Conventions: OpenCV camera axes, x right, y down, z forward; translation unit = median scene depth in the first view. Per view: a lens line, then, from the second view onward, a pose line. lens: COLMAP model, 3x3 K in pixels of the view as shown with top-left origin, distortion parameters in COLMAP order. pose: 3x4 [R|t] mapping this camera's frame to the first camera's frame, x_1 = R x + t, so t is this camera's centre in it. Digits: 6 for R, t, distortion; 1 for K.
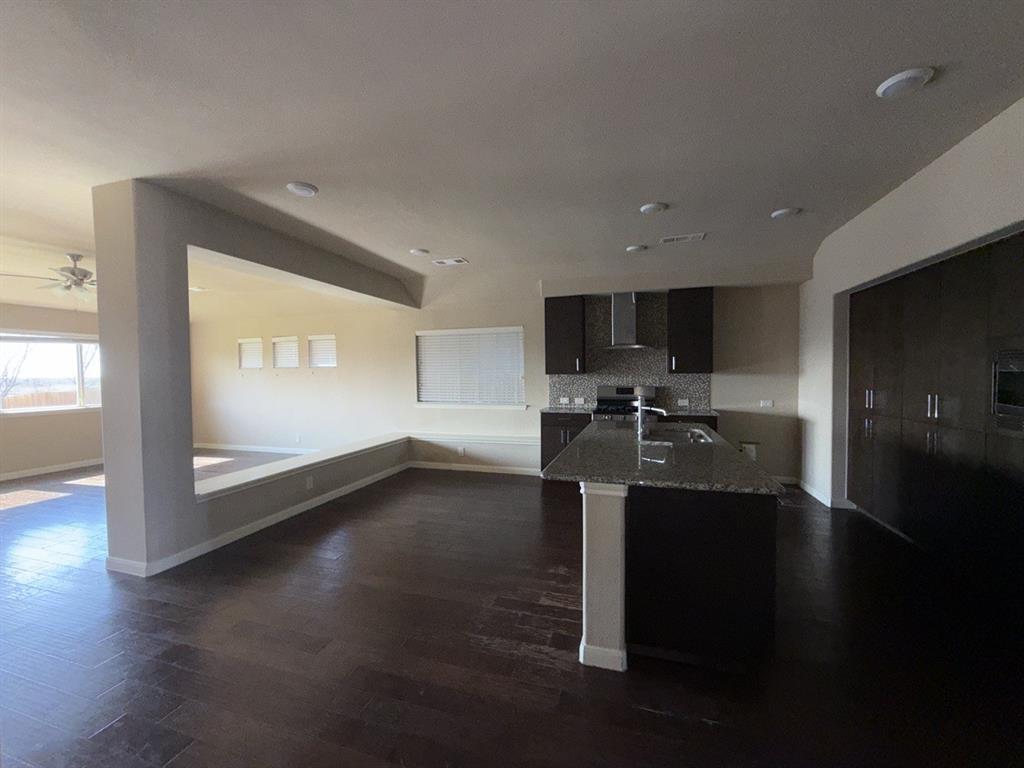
lens RADIAL K [[409.8, 0, 512.0], [0, 409.8, 384.0], [0, 0, 1]] dist [-0.000366, 0.000083]
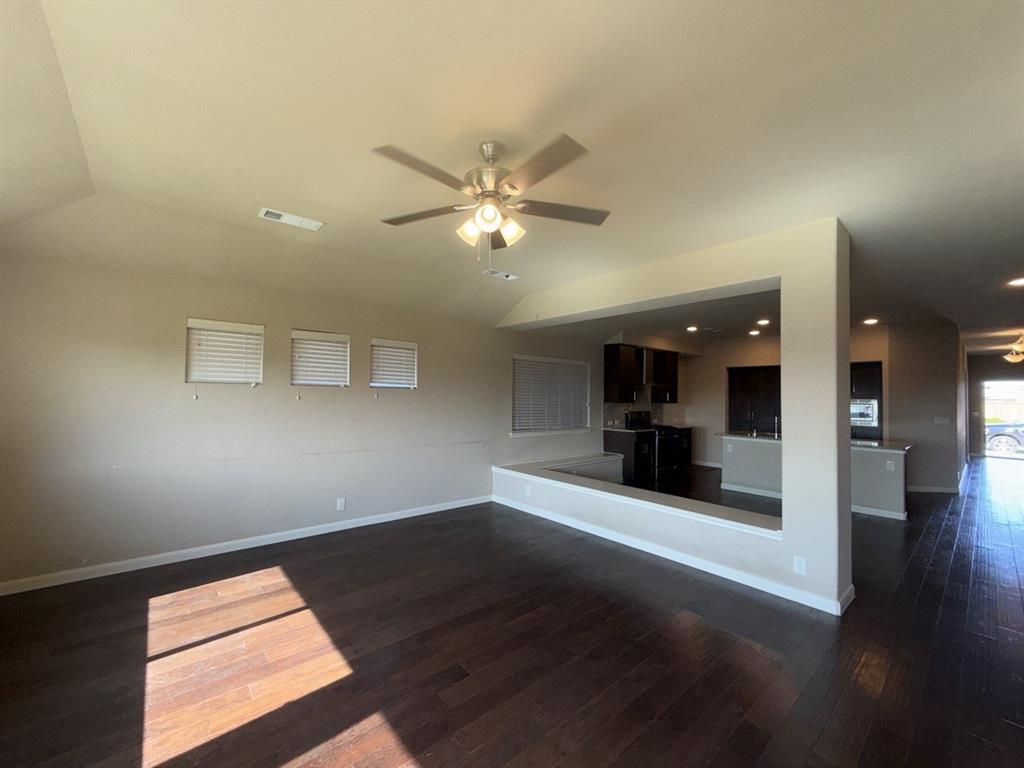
lens RADIAL K [[409.8, 0, 512.0], [0, 409.8, 384.0], [0, 0, 1]] dist [-0.000366, 0.000083]
pose [[0.523557, 0.043942, 0.850857, -1.137183], [0.000917, 0.998639, -0.052138, -0.015176], [-0.851990, 0.028078, 0.522804, 0.592864]]
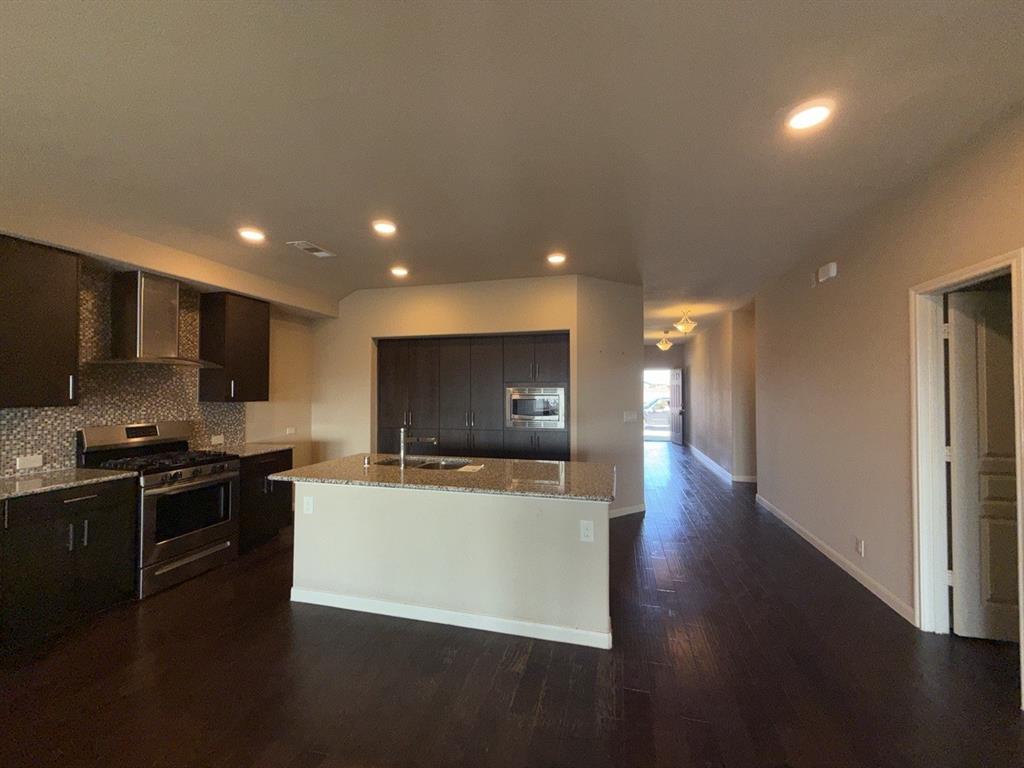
lens RADIAL K [[409.8, 0, 512.0], [0, 409.8, 384.0], [0, 0, 1]] dist [-0.000366, 0.000083]
pose [[-0.053351, 0.026936, 0.998212, -0.350483], [0.028758, 0.999263, -0.025427, -0.021840], [-0.998162, 0.027350, -0.054087, 0.455067]]
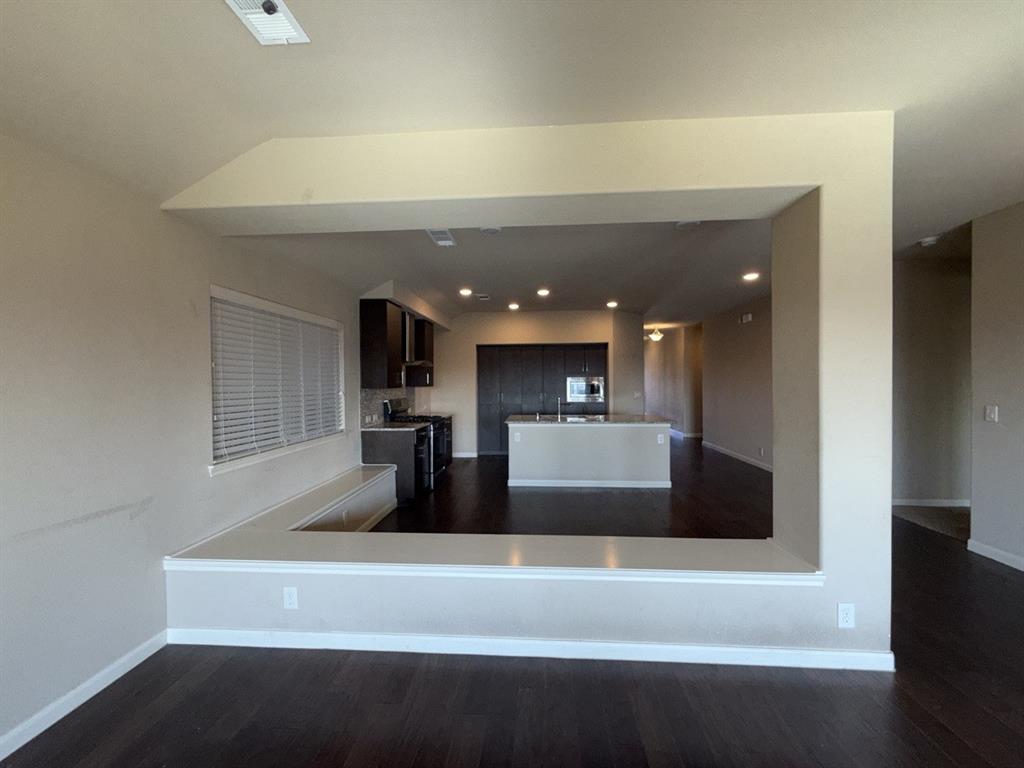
lens RADIAL K [[409.8, 0, 512.0], [0, 409.8, 384.0], [0, 0, 1]] dist [-0.000366, 0.000083]
pose [[-0.237827, 0.004887, 0.971295, -0.777969], [0.035512, 0.999363, 0.003667, -0.025604], [-0.970658, 0.035364, -0.237849, 0.915768]]
